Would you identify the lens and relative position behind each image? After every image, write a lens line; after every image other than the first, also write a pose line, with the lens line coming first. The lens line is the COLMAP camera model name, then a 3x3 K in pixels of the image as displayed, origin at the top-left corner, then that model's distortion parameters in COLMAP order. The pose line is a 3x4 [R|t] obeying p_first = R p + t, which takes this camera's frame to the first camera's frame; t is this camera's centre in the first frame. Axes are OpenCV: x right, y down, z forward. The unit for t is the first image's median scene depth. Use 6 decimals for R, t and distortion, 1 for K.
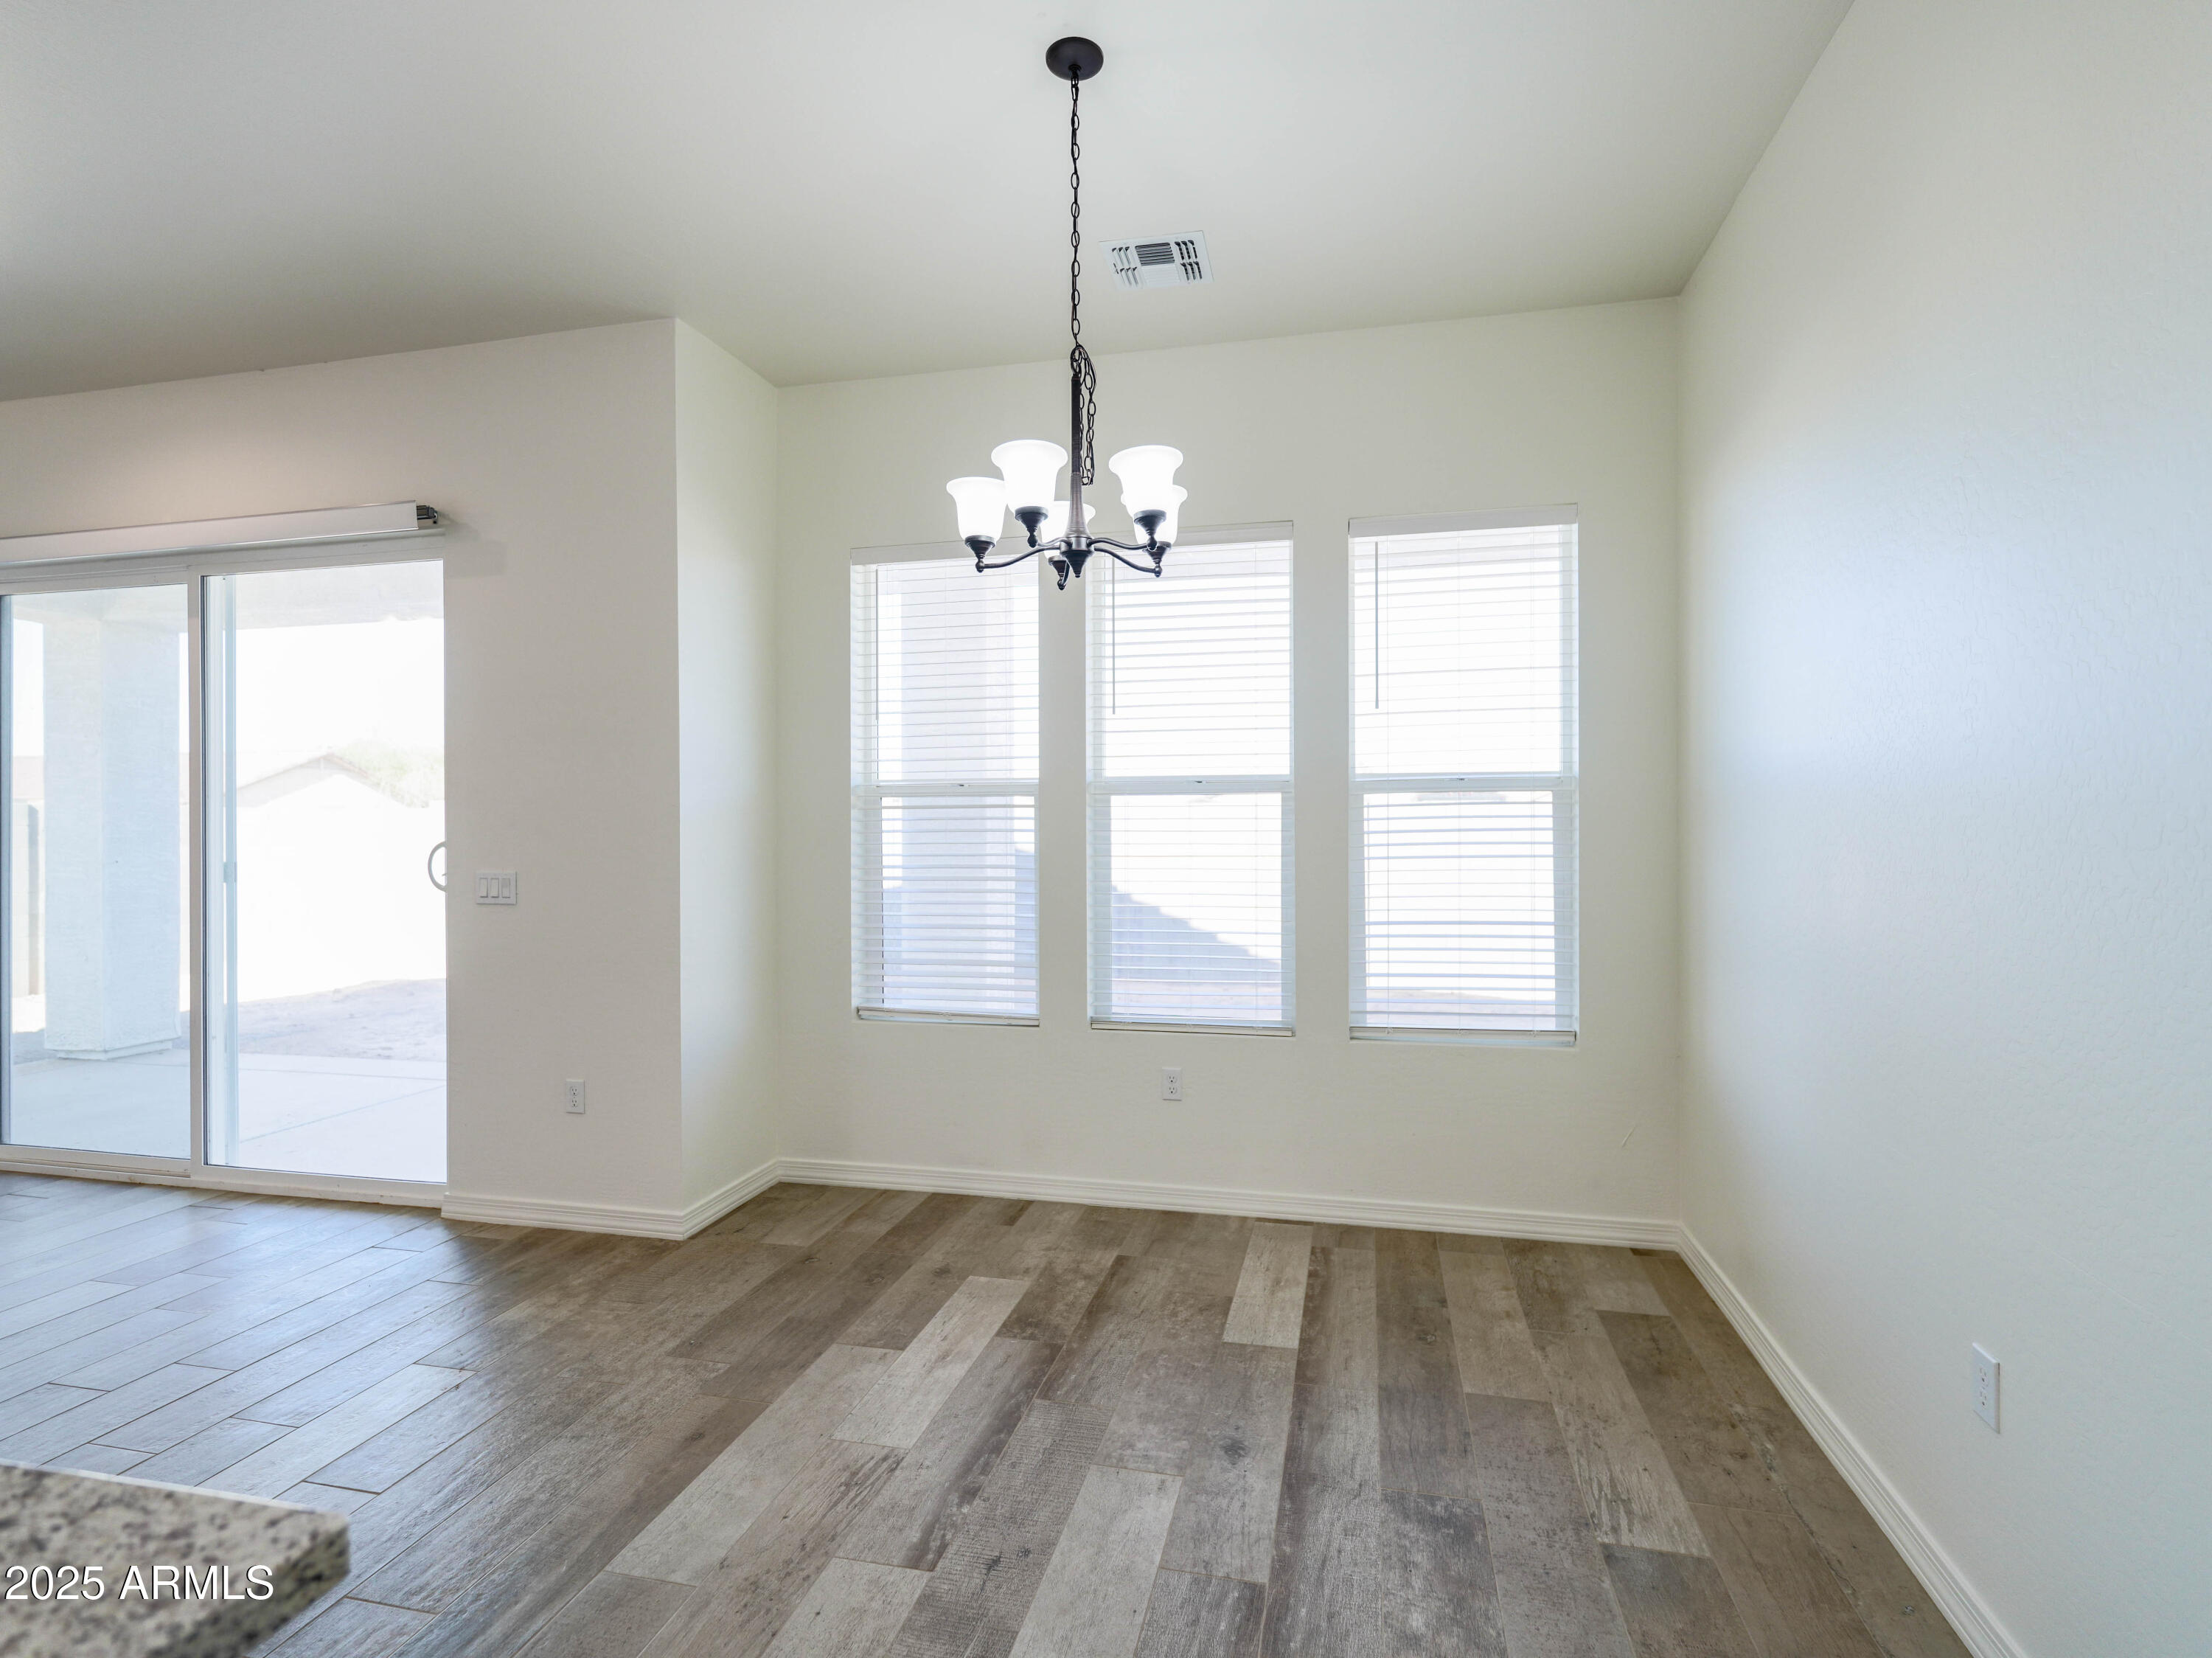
lens RADIAL K [[1099.4, 0, 1108.5], [0, 1099.4, 826.5], [0, 0, 1]] dist [0.001299, 0.000053]
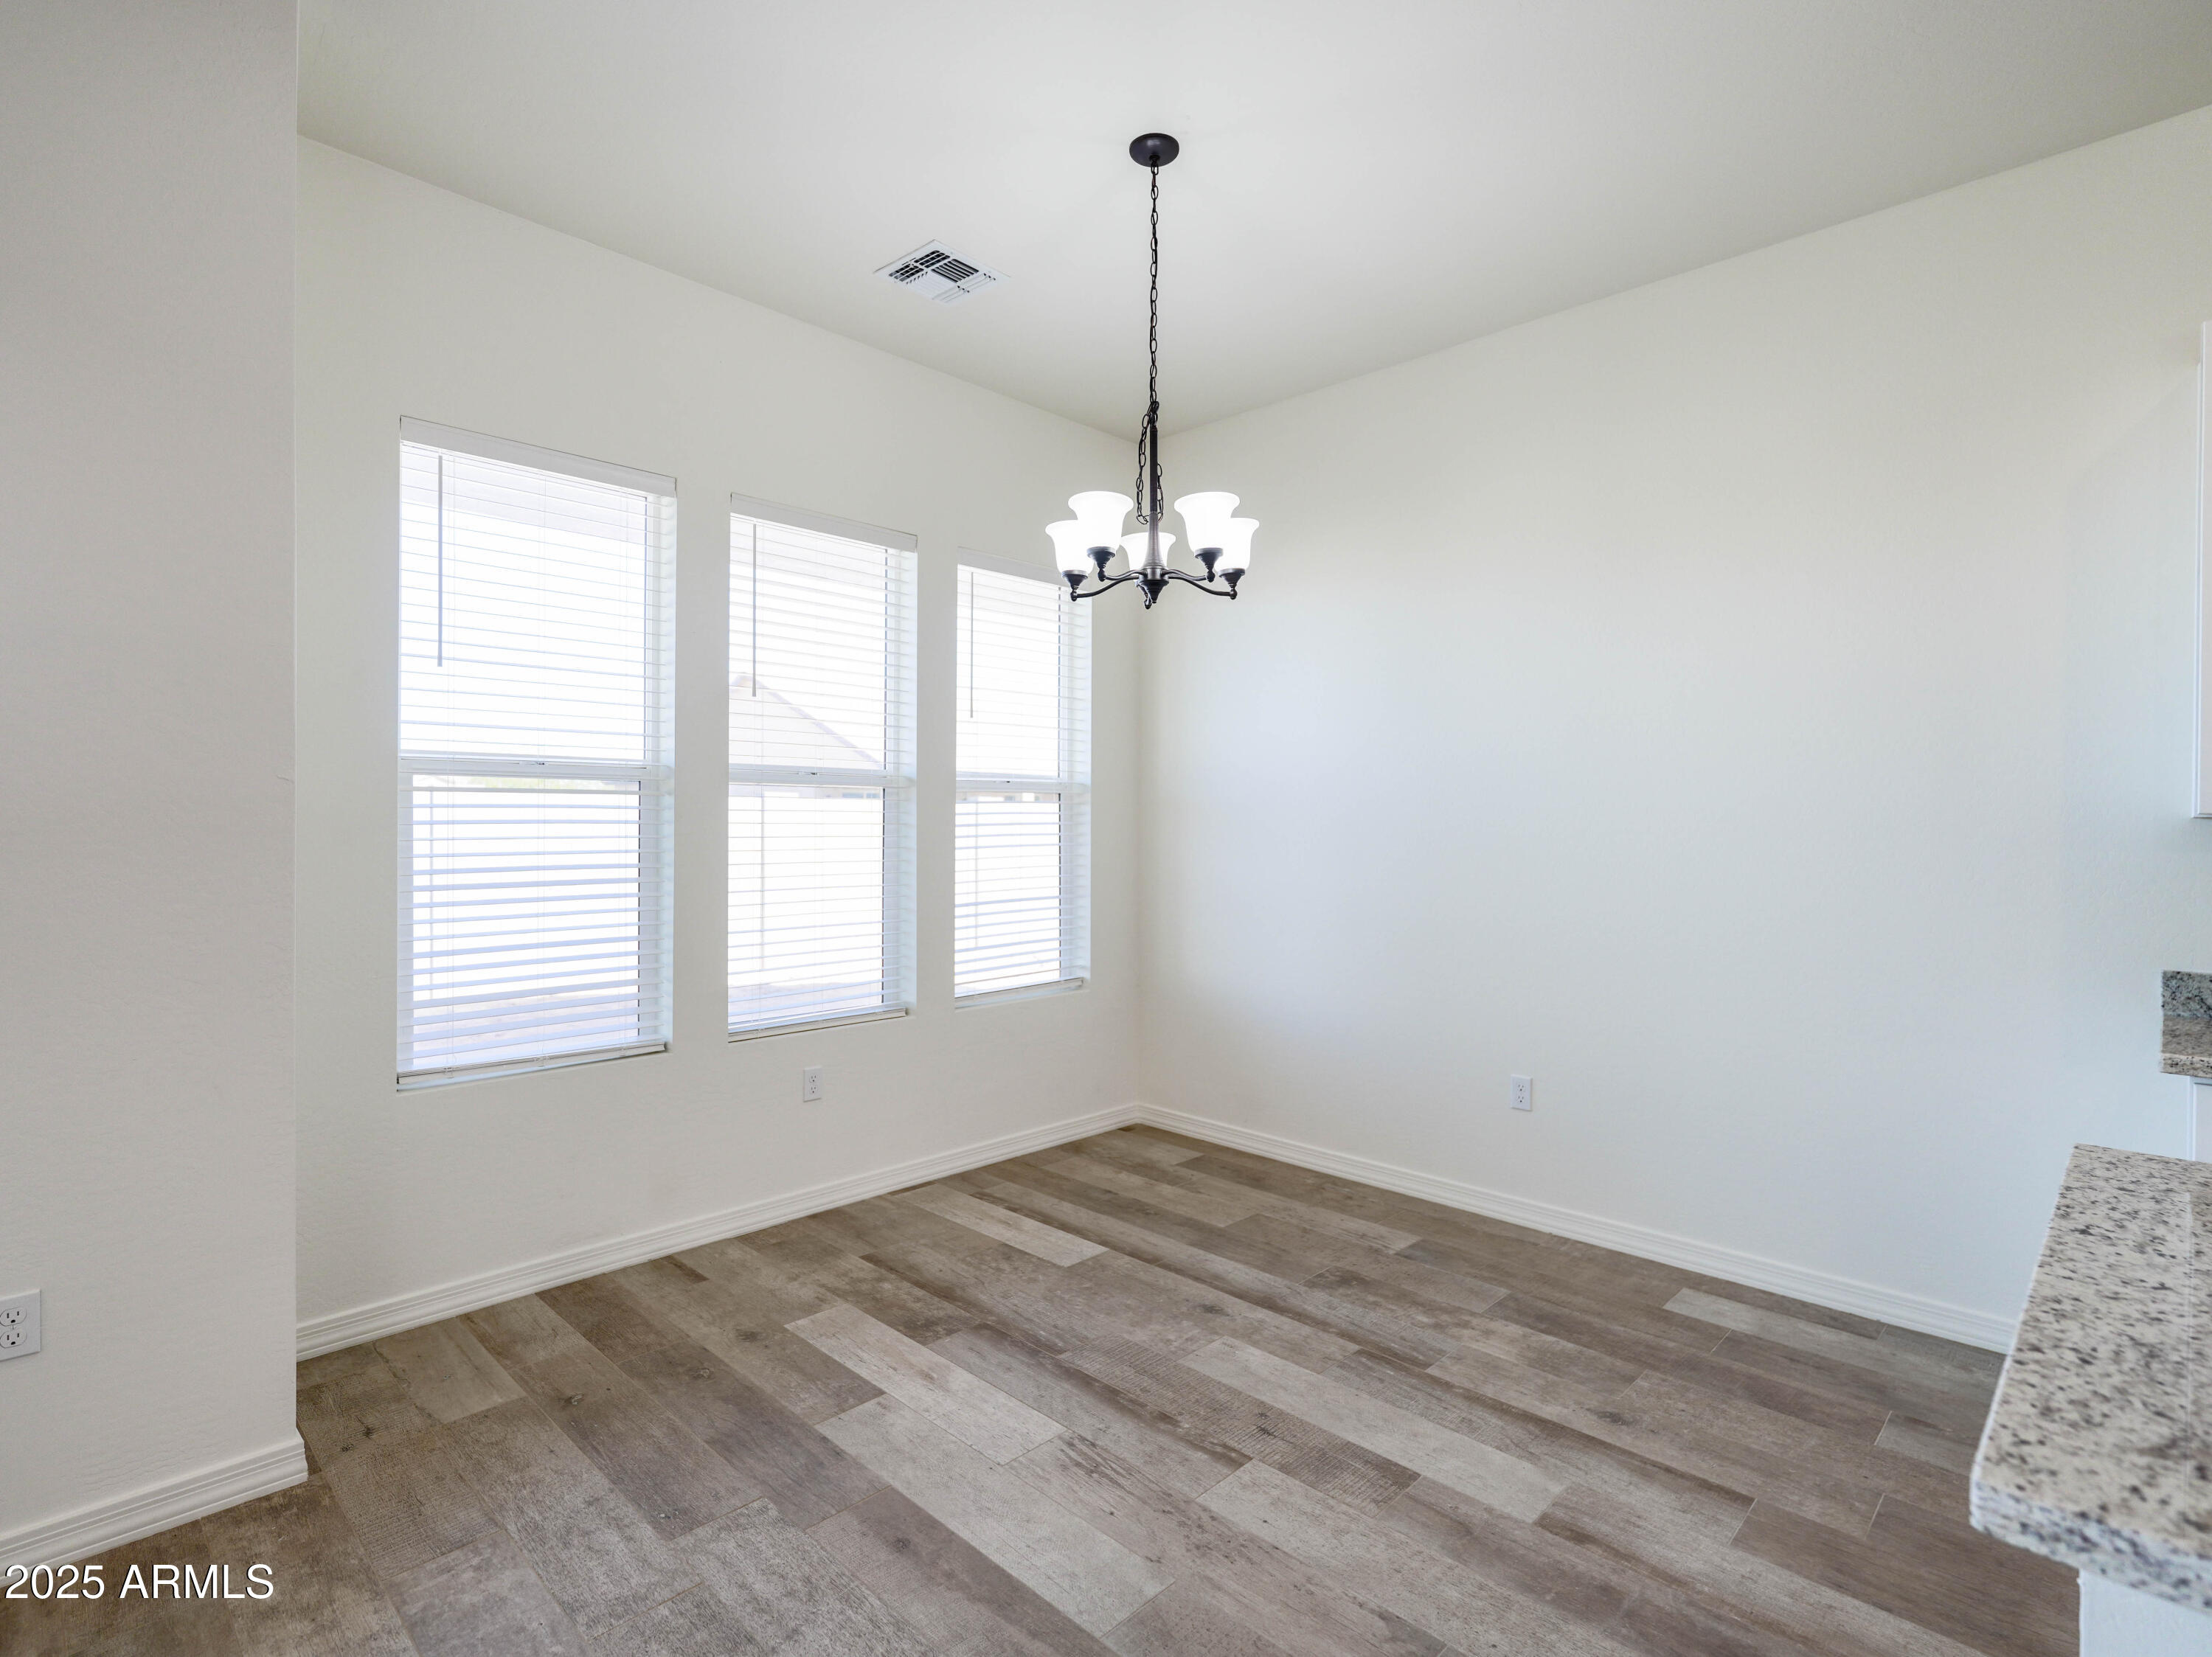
lens RADIAL K [[1096.0, 0, 1108.6], [0, 1096.0, 825.6], [0, 0, 1]] dist [0.000910, 0.000459]
pose [[0.519412, 0.002785, 0.854520, -0.689655], [-0.005402, 0.999985, 0.000024, 0.004753], [-0.854507, -0.004629, 0.519419, 0.297475]]
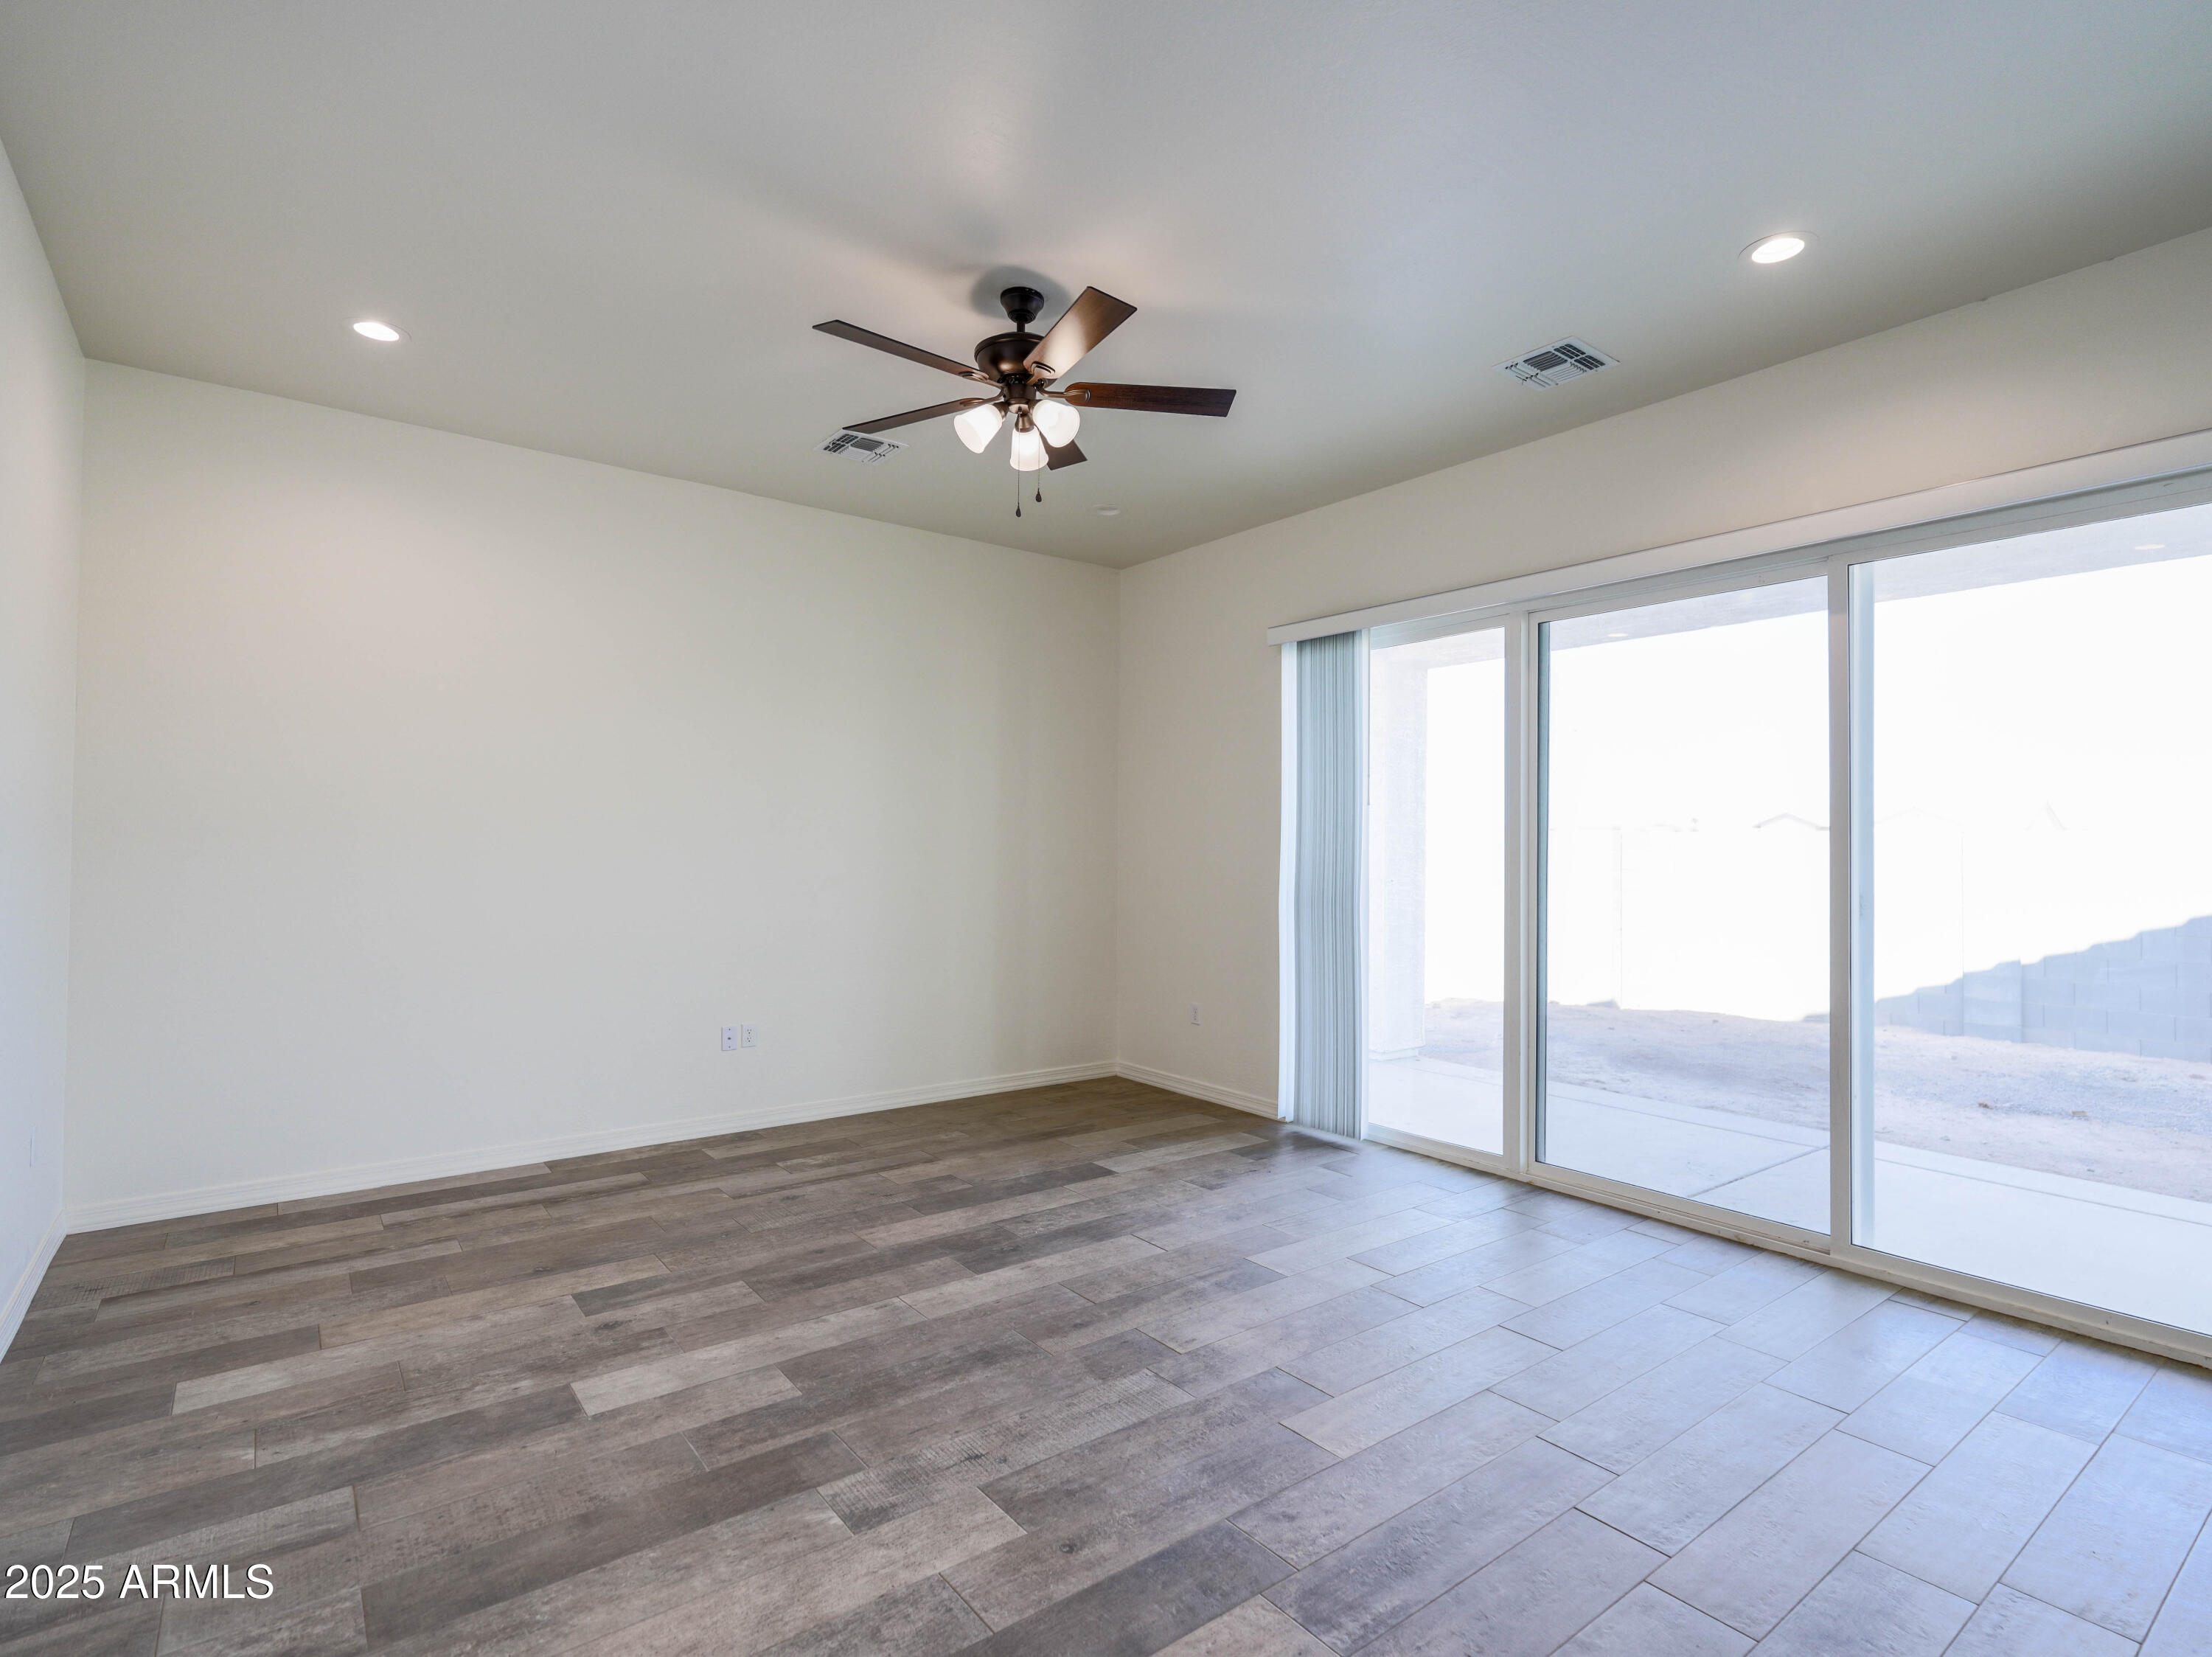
lens RADIAL K [[1099.3, 0, 1108.5], [0, 1099.3, 826.0], [0, 0, 1]] dist [0.001299, 0.000053]
pose [[0.771796, -0.001192, -0.635869, -0.848239], [-0.015269, 0.999675, -0.020408, 0.007288], [0.635687, 0.025460, 0.771527, -0.049439]]
